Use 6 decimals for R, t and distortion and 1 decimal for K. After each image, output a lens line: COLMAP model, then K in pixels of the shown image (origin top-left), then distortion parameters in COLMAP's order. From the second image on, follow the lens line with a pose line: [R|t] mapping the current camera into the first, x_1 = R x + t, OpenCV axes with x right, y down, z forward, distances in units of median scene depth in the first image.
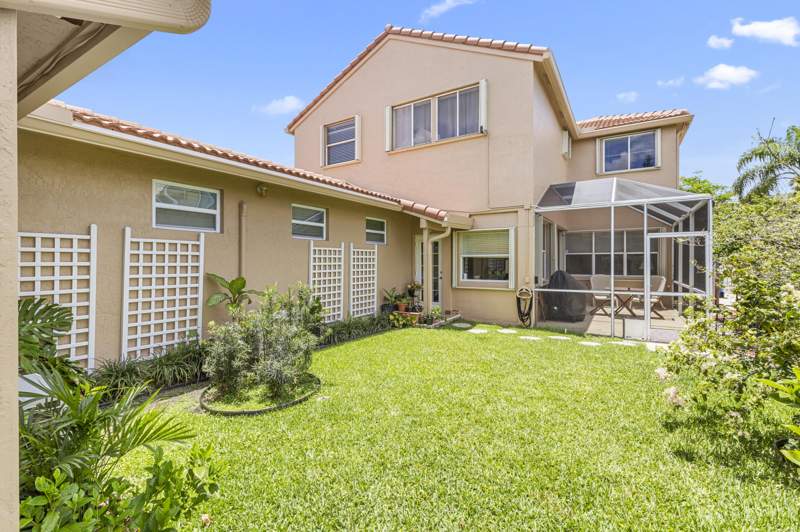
lens RADIAL K [[363.2, 0, 399.0], [0, 363.2, 266.1], [0, 0, 1]] dist [0.001389, 0.000066]
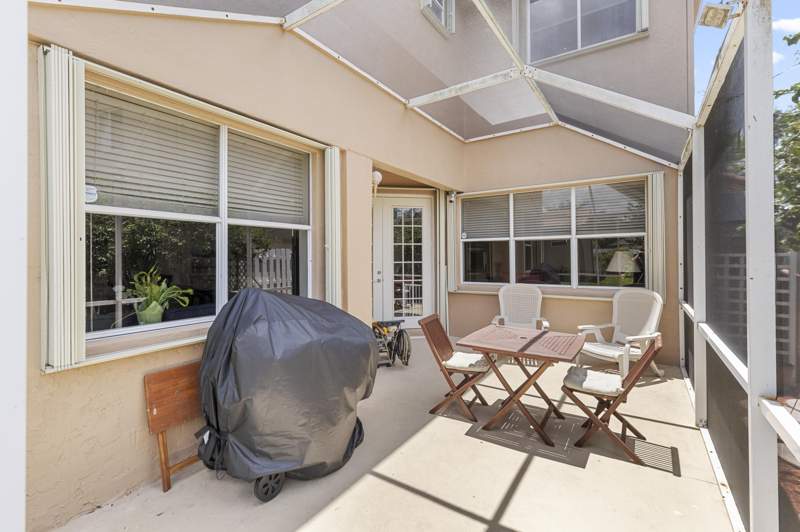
lens RADIAL K [[363.2, 0, 409.7], [0, 363.2, 250.3], [0, 0, 1]] dist [0.001389, 0.000066]
pose [[0.999873, -0.004630, -0.015263, 0.444269], [0.004602, 0.999988, -0.001856, -0.020885], [0.015271, 0.001786, 0.999882, 0.570905]]
